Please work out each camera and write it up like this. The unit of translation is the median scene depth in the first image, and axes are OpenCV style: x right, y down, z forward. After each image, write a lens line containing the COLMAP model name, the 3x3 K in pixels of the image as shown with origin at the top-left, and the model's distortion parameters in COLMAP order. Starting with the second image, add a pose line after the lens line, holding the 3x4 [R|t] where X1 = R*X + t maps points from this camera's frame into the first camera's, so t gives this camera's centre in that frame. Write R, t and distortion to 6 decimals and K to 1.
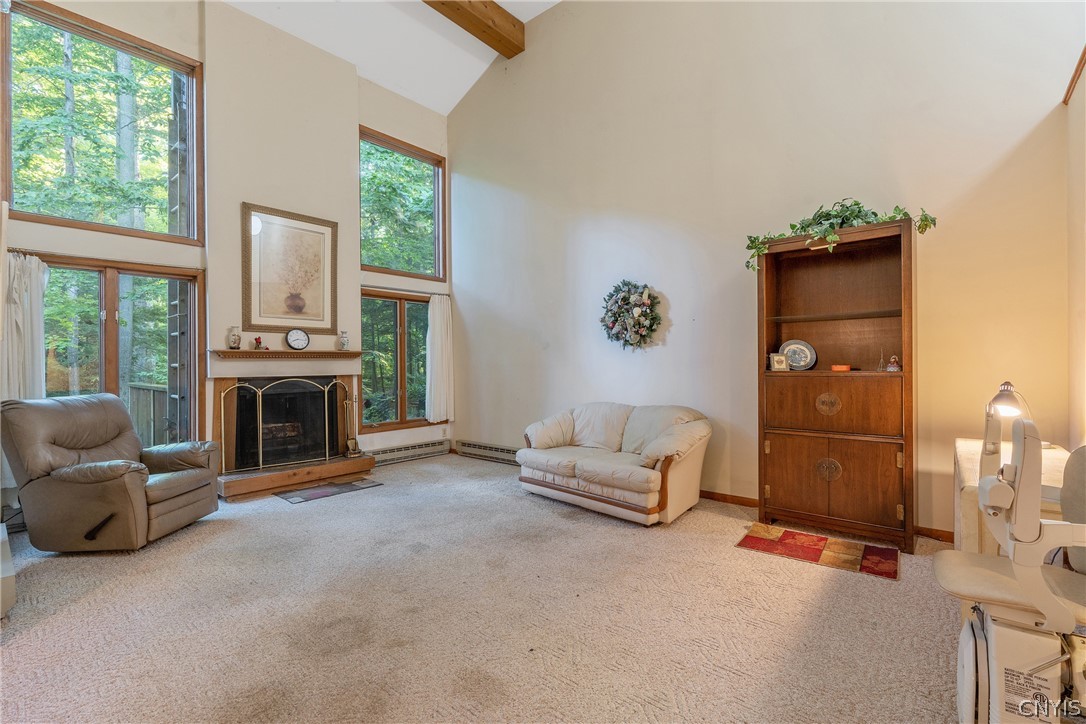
lens RADIAL K [[485.0, 0, 548.4], [0, 485.0, 363.3], [0, 0, 1]] dist [0.000633, -0.000725]
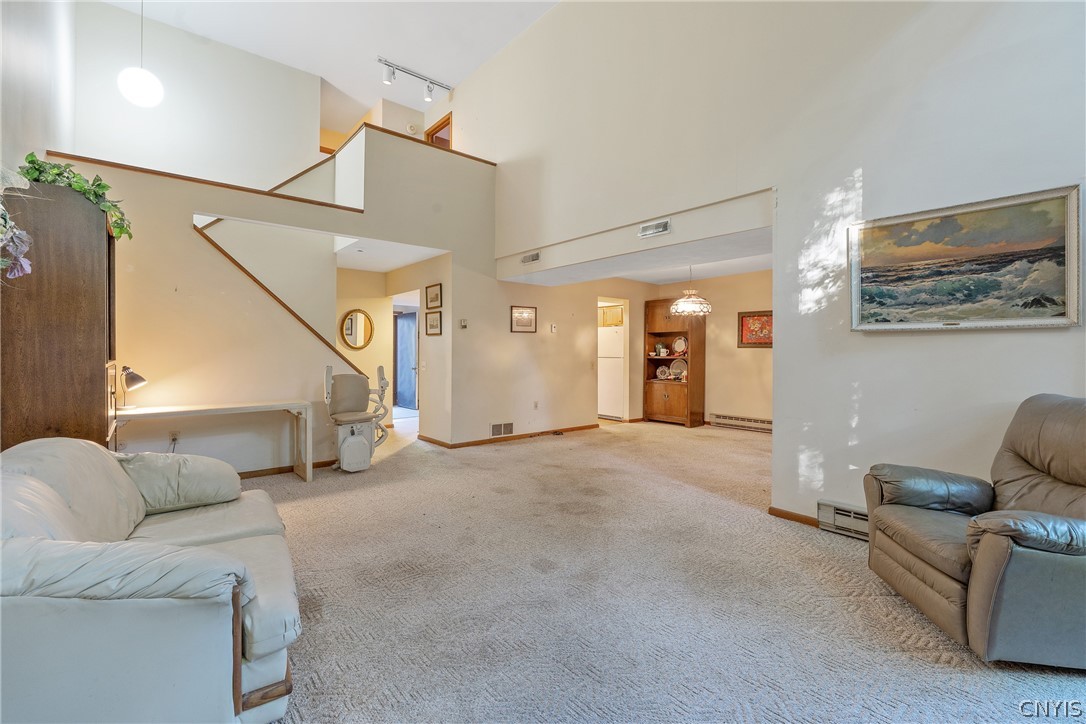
lens RADIAL K [[485.0, 0, 551.7], [0, 485.0, 356.7], [0, 0, 1]] dist [0.000633, -0.000725]
pose [[-0.988391, 0.002397, 0.151915, -0.330683], [0.004055, 0.999936, 0.010604, 0.001411], [-0.151880, 0.011097, -0.988337, 1.474313]]
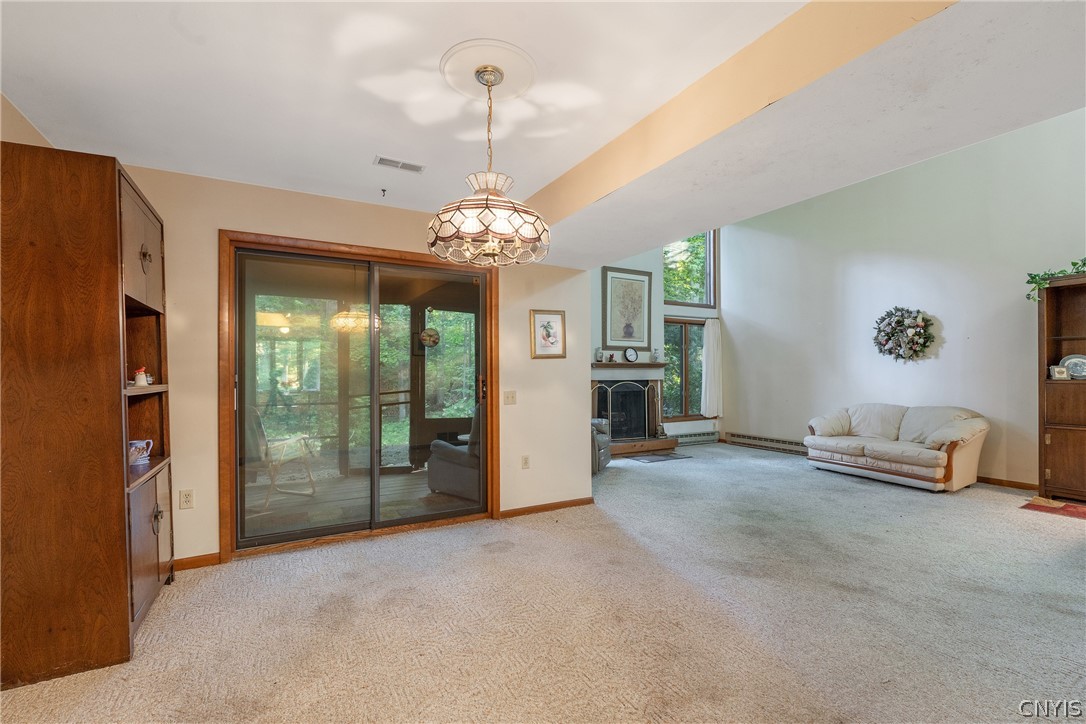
lens RADIAL K [[485.0, 0, 545.9], [0, 485.0, 369.6], [0, 0, 1]] dist [0.000633, -0.000725]
pose [[0.938711, 0.004382, -0.344678, -0.310631], [-0.005884, 0.999977, -0.003311, 0.001484], [0.344655, 0.005136, 0.938715, -0.581520]]
